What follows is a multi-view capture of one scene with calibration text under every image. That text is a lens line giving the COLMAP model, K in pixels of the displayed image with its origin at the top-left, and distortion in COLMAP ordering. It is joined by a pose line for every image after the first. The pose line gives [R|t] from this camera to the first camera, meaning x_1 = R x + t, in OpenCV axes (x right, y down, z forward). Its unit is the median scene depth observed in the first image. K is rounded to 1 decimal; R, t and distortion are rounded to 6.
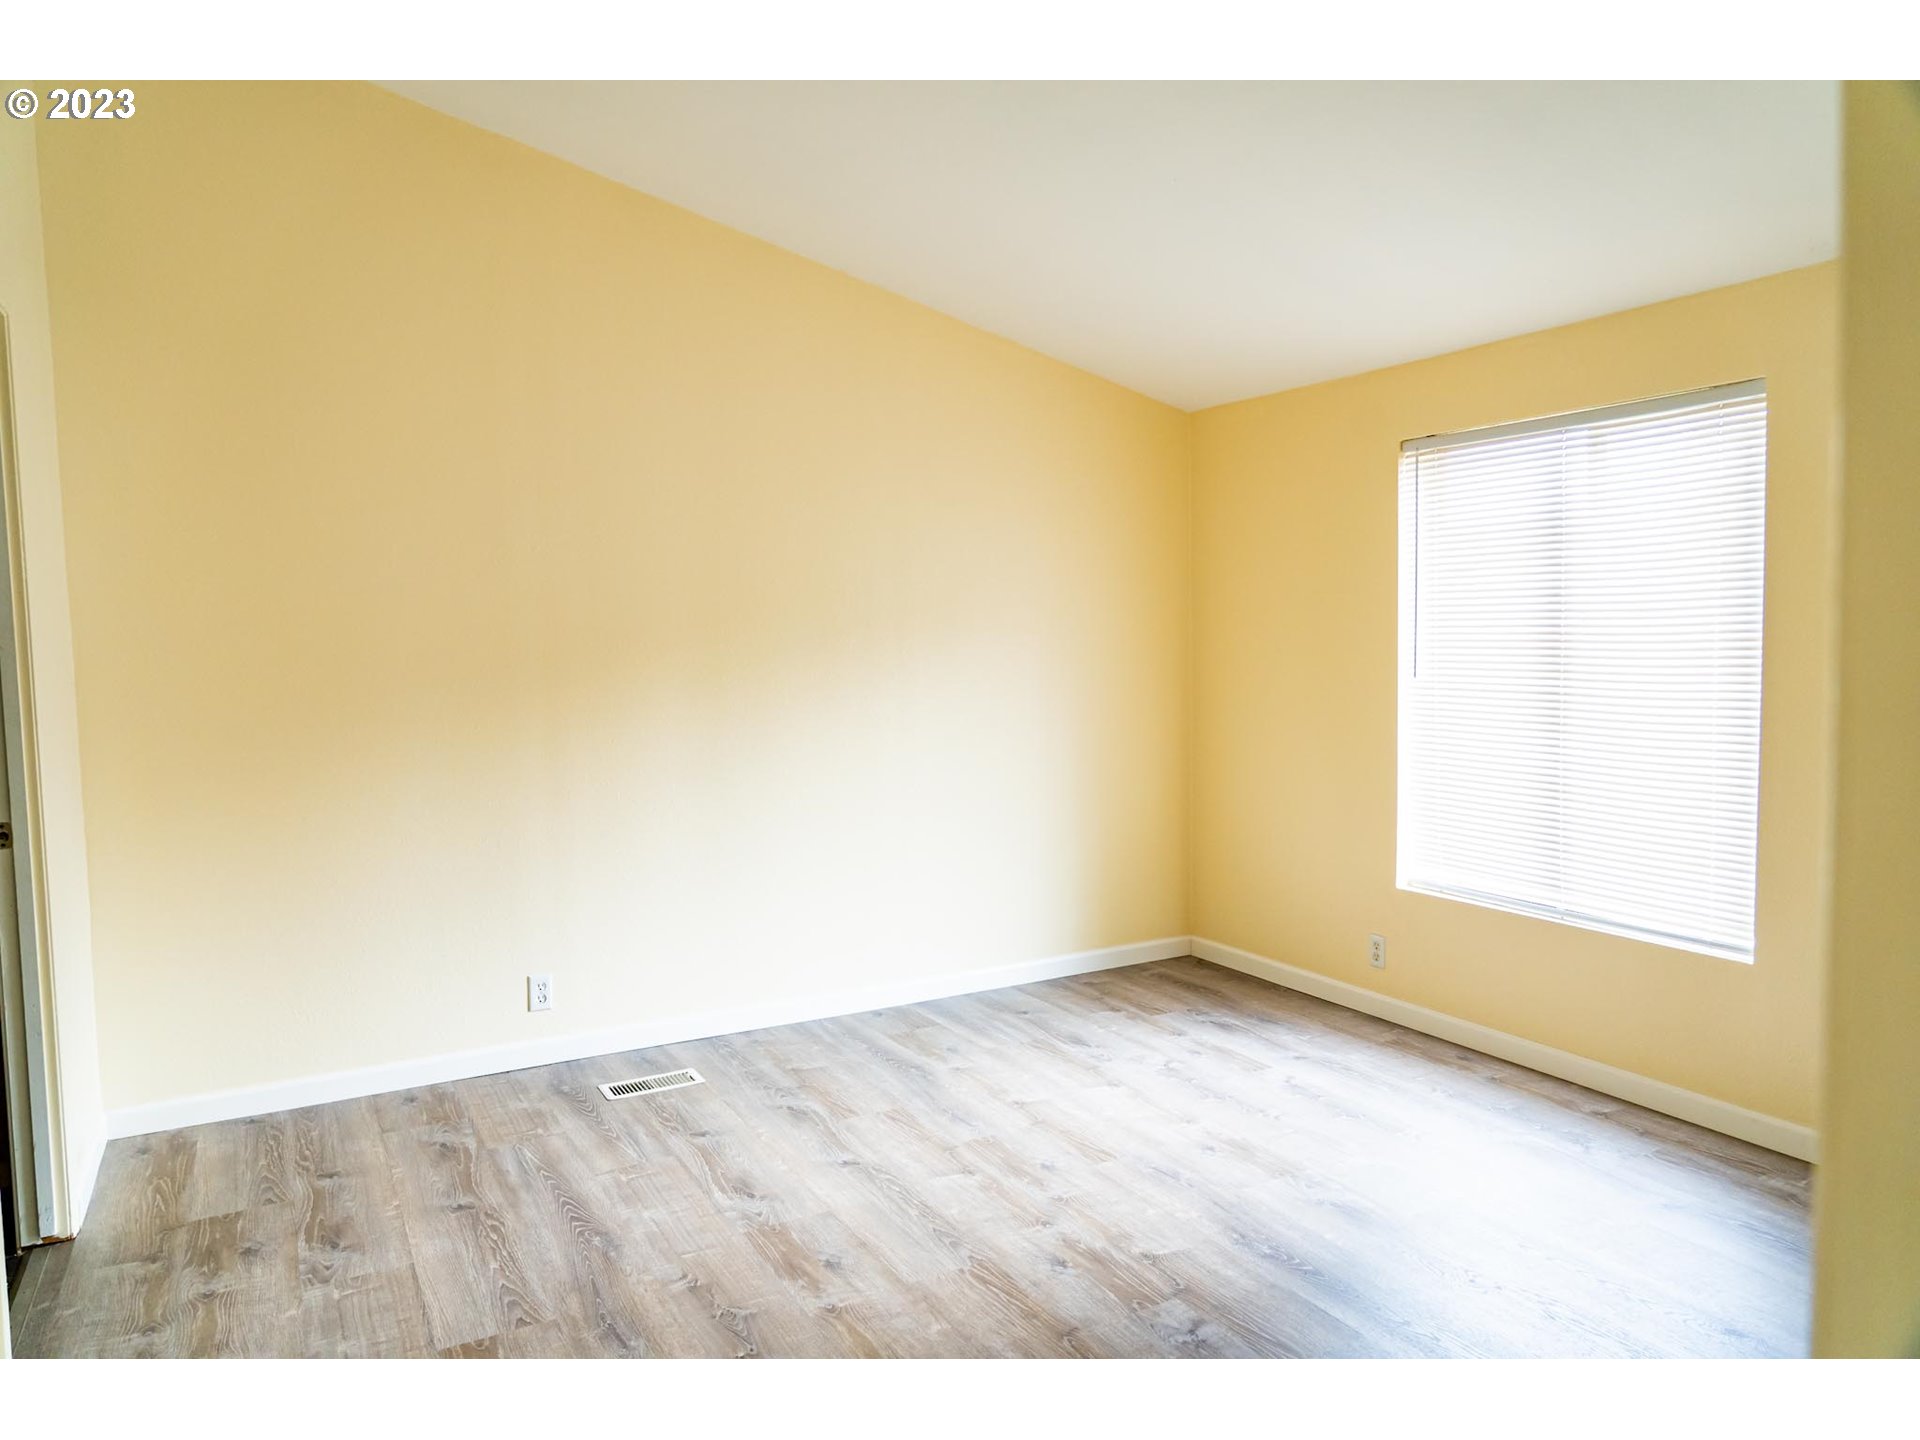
lens RADIAL K [[1280.2, 0, 951.3], [0, 1280.2, 721.2], [0, 0, 1]] dist [-0.025185, 0.010187]
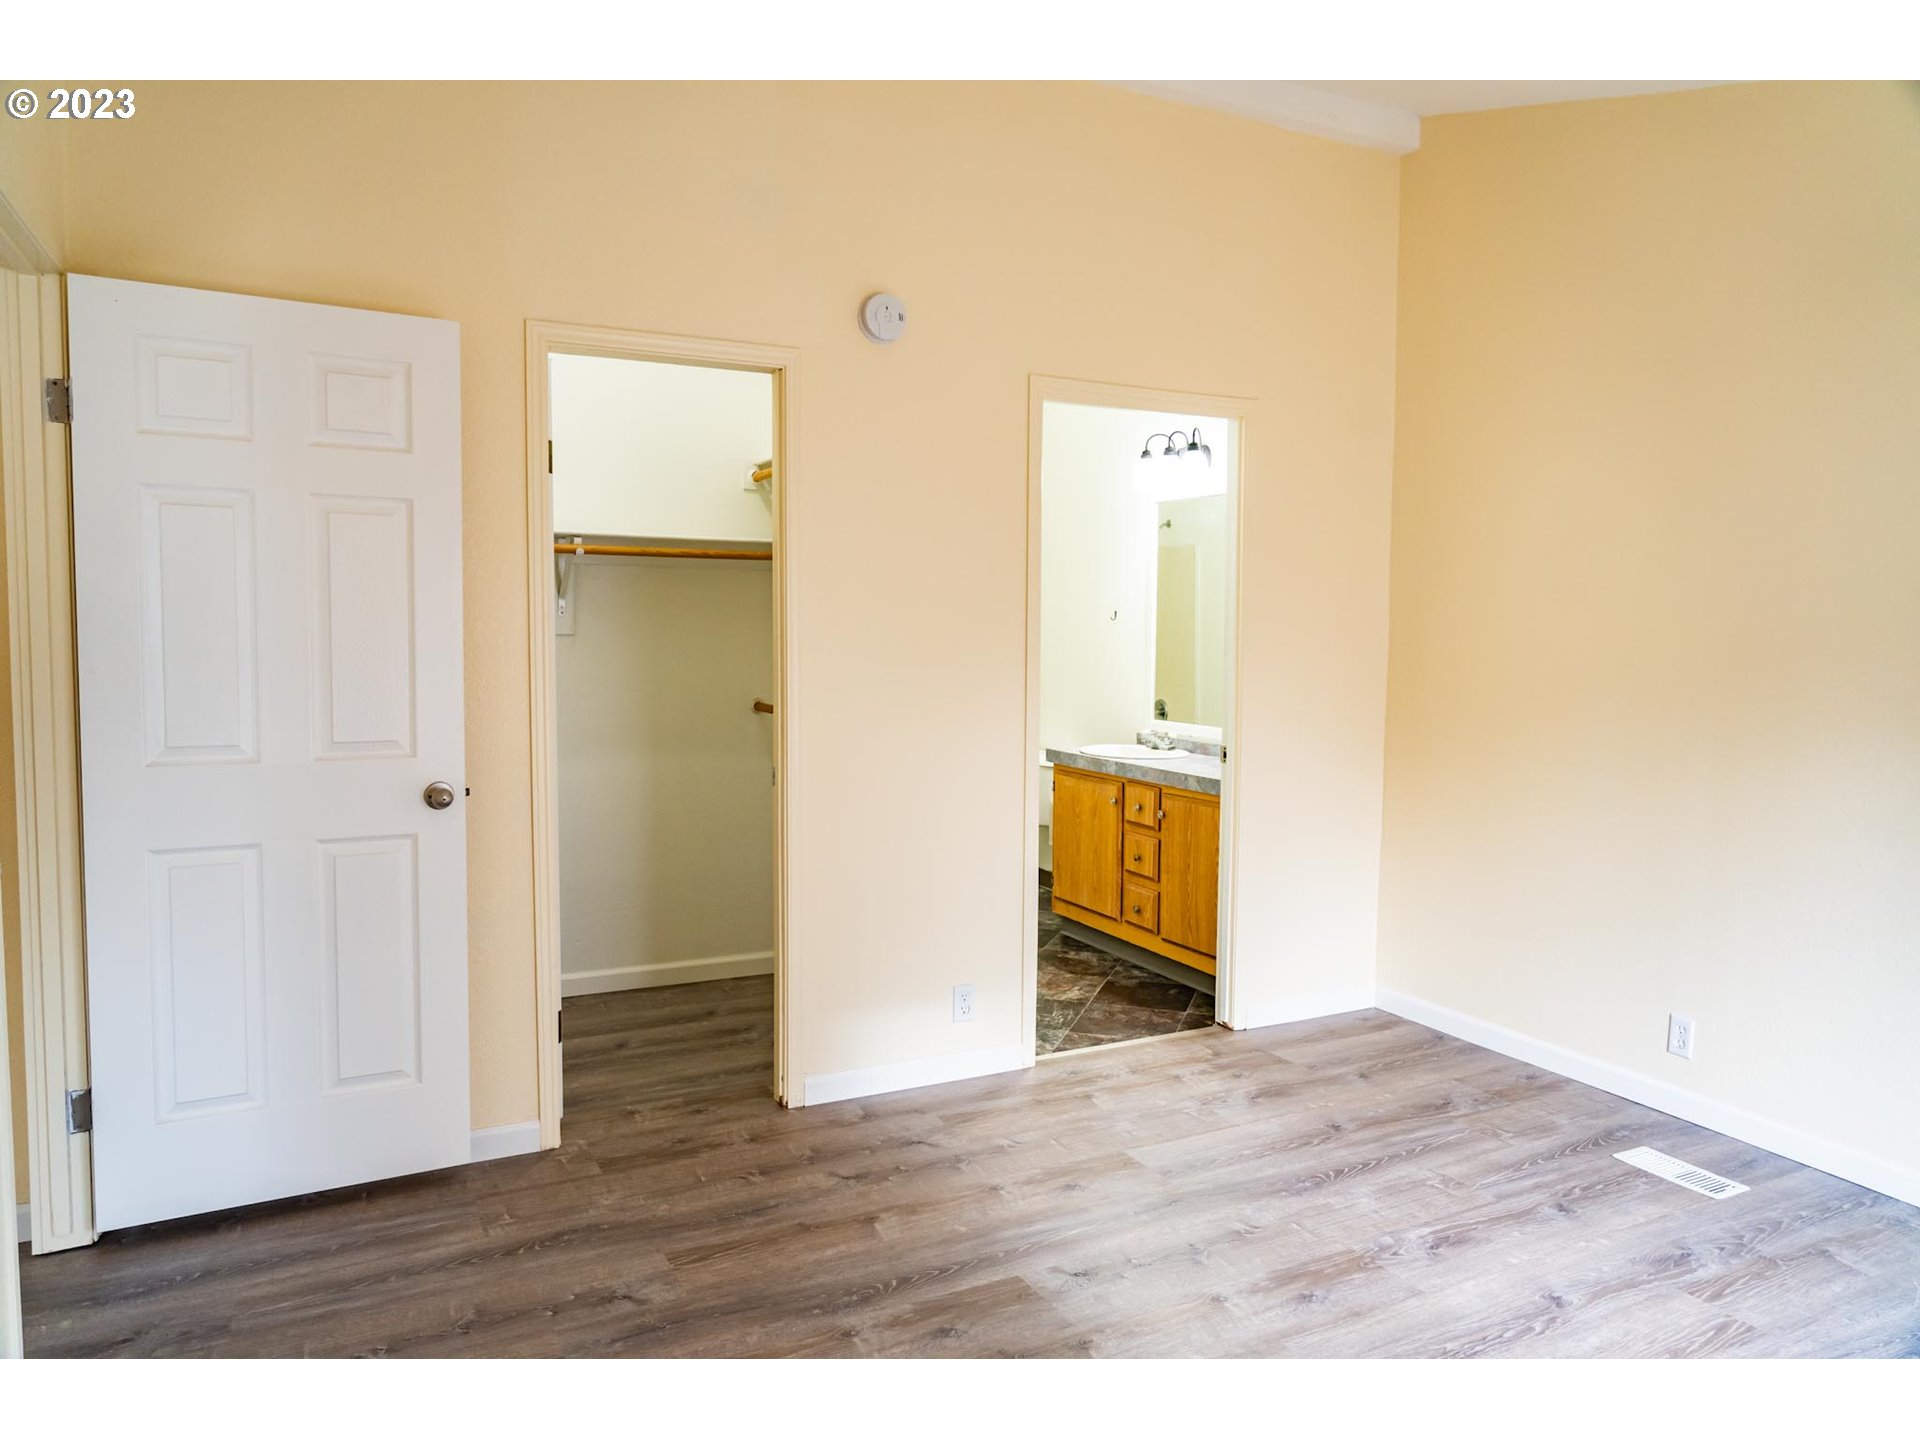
lens RADIAL K [[1280.2, 0, 953.4], [0, 1280.2, 713.7], [0, 0, 1]] dist [-0.025185, 0.010187]
pose [[-0.030168, 0.088318, -0.995635, 0.651848], [-0.089761, 0.991825, 0.090699, -0.053752], [0.995506, 0.092106, -0.021994, 0.572603]]
